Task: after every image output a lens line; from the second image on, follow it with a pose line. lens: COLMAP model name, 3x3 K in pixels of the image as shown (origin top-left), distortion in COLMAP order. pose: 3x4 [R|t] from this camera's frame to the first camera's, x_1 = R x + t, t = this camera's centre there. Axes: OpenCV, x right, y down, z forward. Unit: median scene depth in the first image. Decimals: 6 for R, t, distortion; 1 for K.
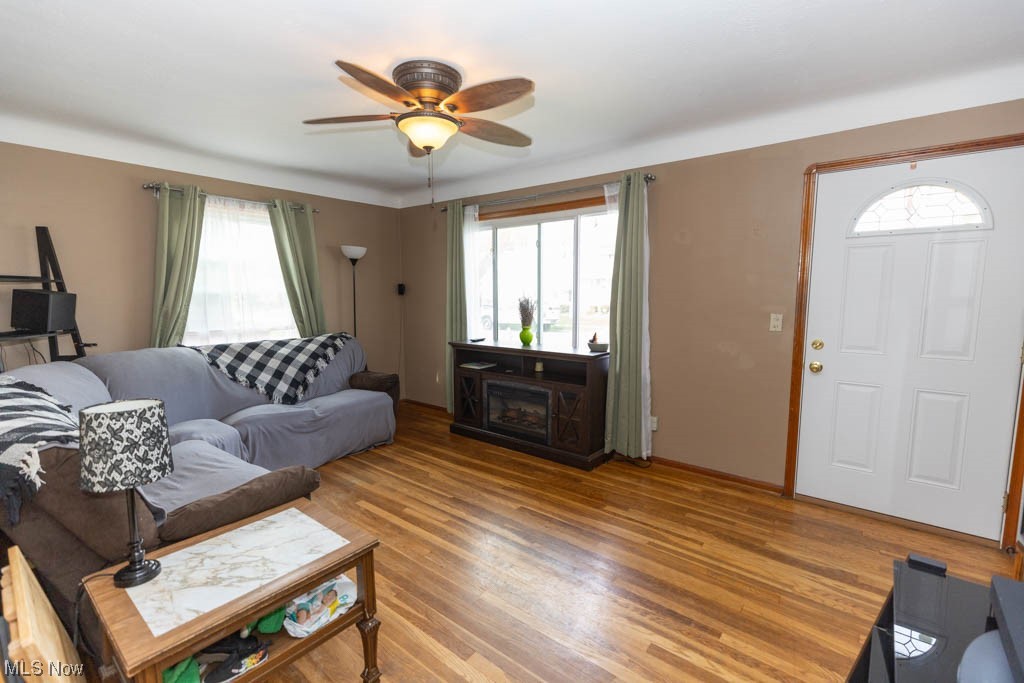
lens RADIAL K [[461.5, 0, 505.8], [0, 461.5, 343.5], [0, 0, 1]] dist [0.002558, 0.000091]
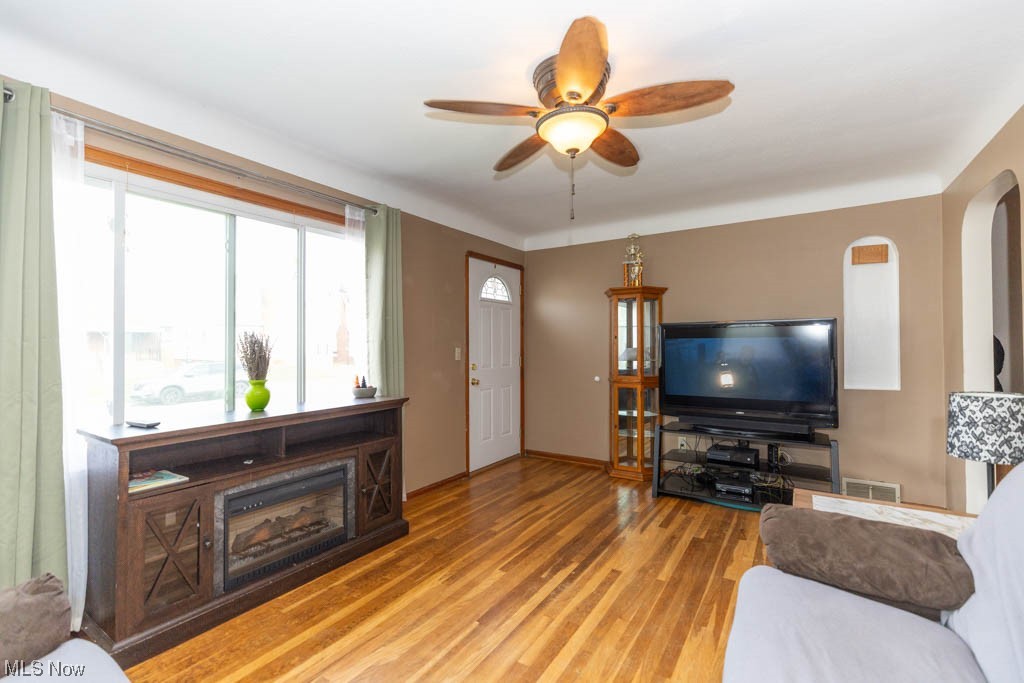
lens RADIAL K [[461.5, 0, 504.8], [0, 461.5, 339.4], [0, 0, 1]] dist [0.002558, 0.000091]
pose [[-0.116035, 0.019883, 0.993046, -0.679063], [0.125796, 0.992043, -0.005164, -0.053062], [-0.985247, 0.124322, -0.117613, 0.852970]]
